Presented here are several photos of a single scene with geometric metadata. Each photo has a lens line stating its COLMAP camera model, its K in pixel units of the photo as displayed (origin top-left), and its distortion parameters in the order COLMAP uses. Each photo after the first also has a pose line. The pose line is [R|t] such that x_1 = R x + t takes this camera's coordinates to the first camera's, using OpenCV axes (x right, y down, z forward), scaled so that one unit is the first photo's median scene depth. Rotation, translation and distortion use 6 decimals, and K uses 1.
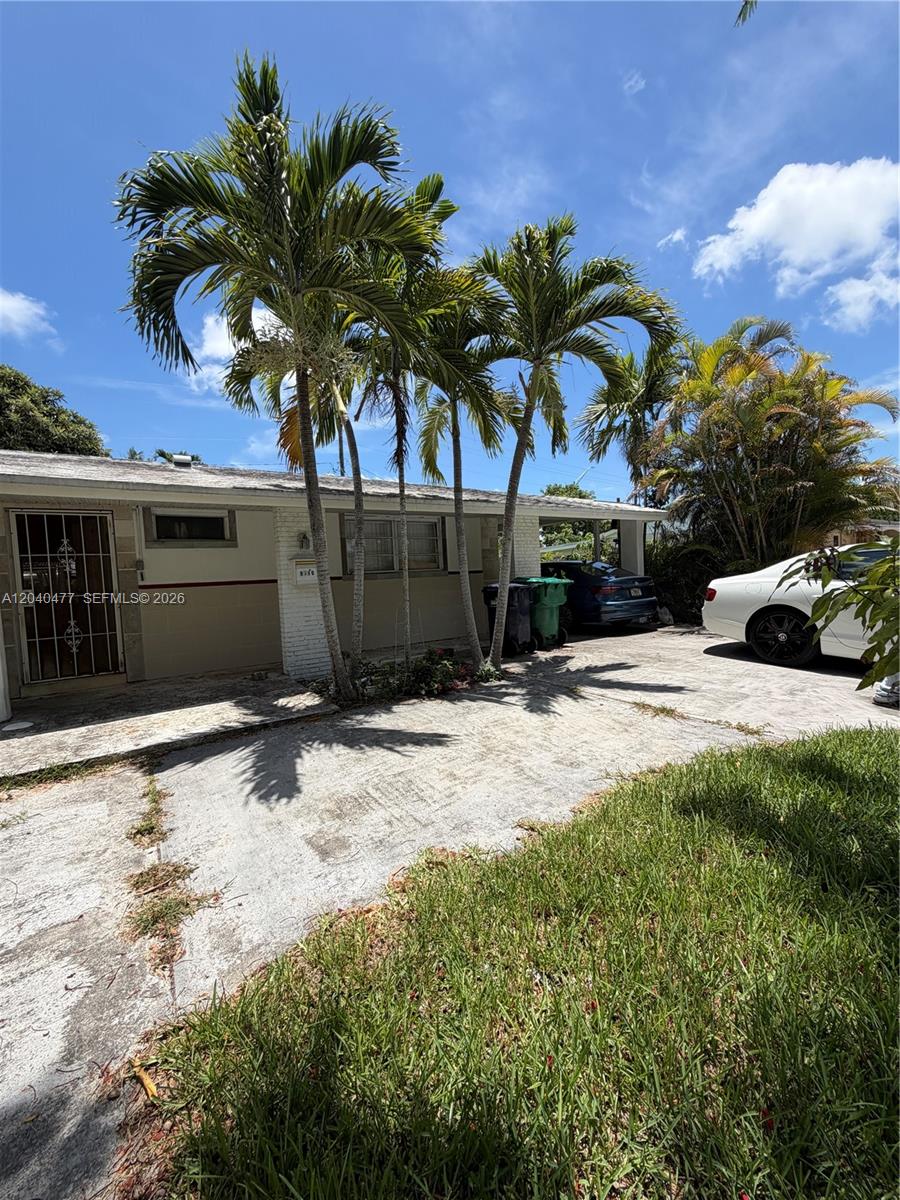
lens RADIAL K [[477.7, 0, 451.9], [0, 477.7, 597.3], [0, 0, 1]] dist [0.000684, -0.000160]
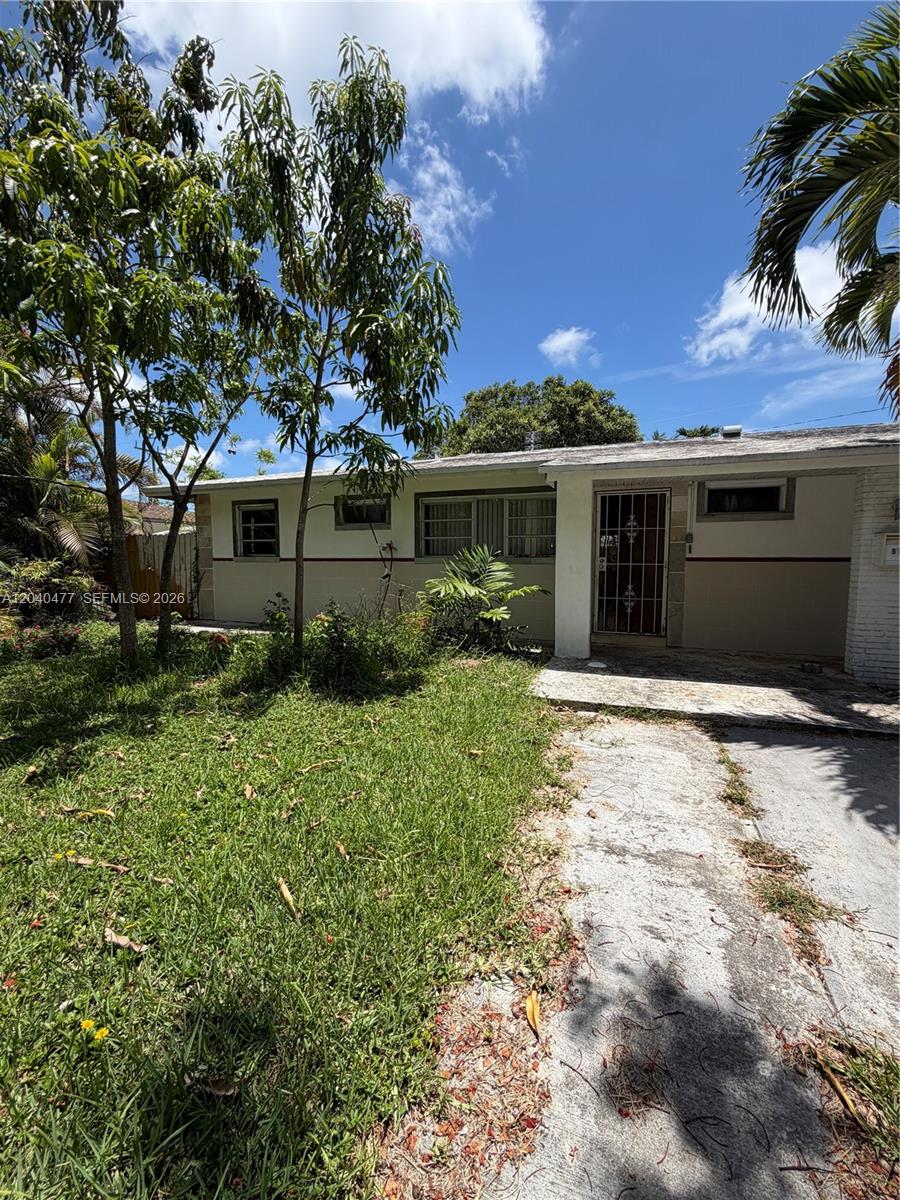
lens RADIAL K [[477.7, 0, 451.9], [0, 477.7, 597.3], [0, 0, 1]] dist [0.000684, -0.000160]
pose [[0.582163, 0.110946, -0.805467, -0.155244], [-0.069491, 0.993811, 0.086663, 0.011077], [0.810097, 0.005521, 0.586270, -0.060125]]
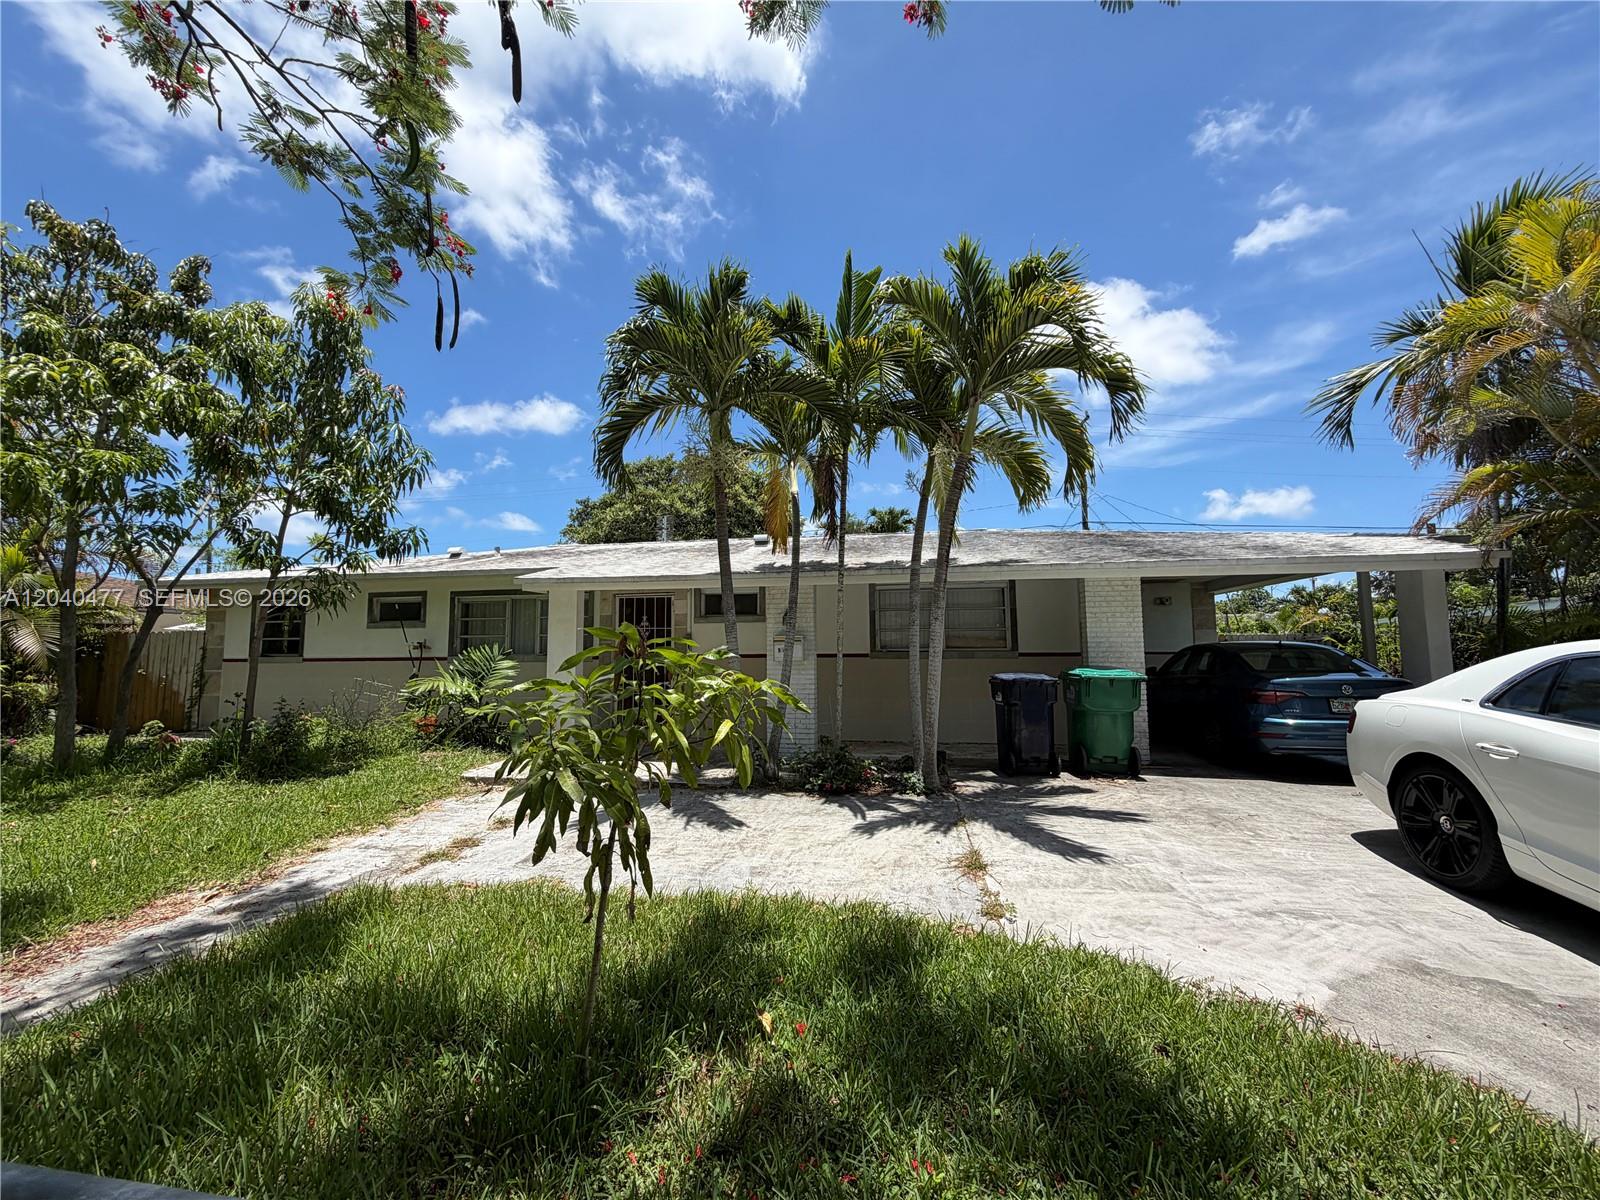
lens RADIAL K [[640.1, 0, 797.2], [0, 640.1, 597.7], [0, 0, 1]] dist [0.006994, 0.000070]
pose [[0.713869, -0.017672, -0.700056, 1.027220], [-0.060520, 0.994384, -0.086816, -0.070155], [0.697659, 0.104342, 0.708790, 0.094598]]
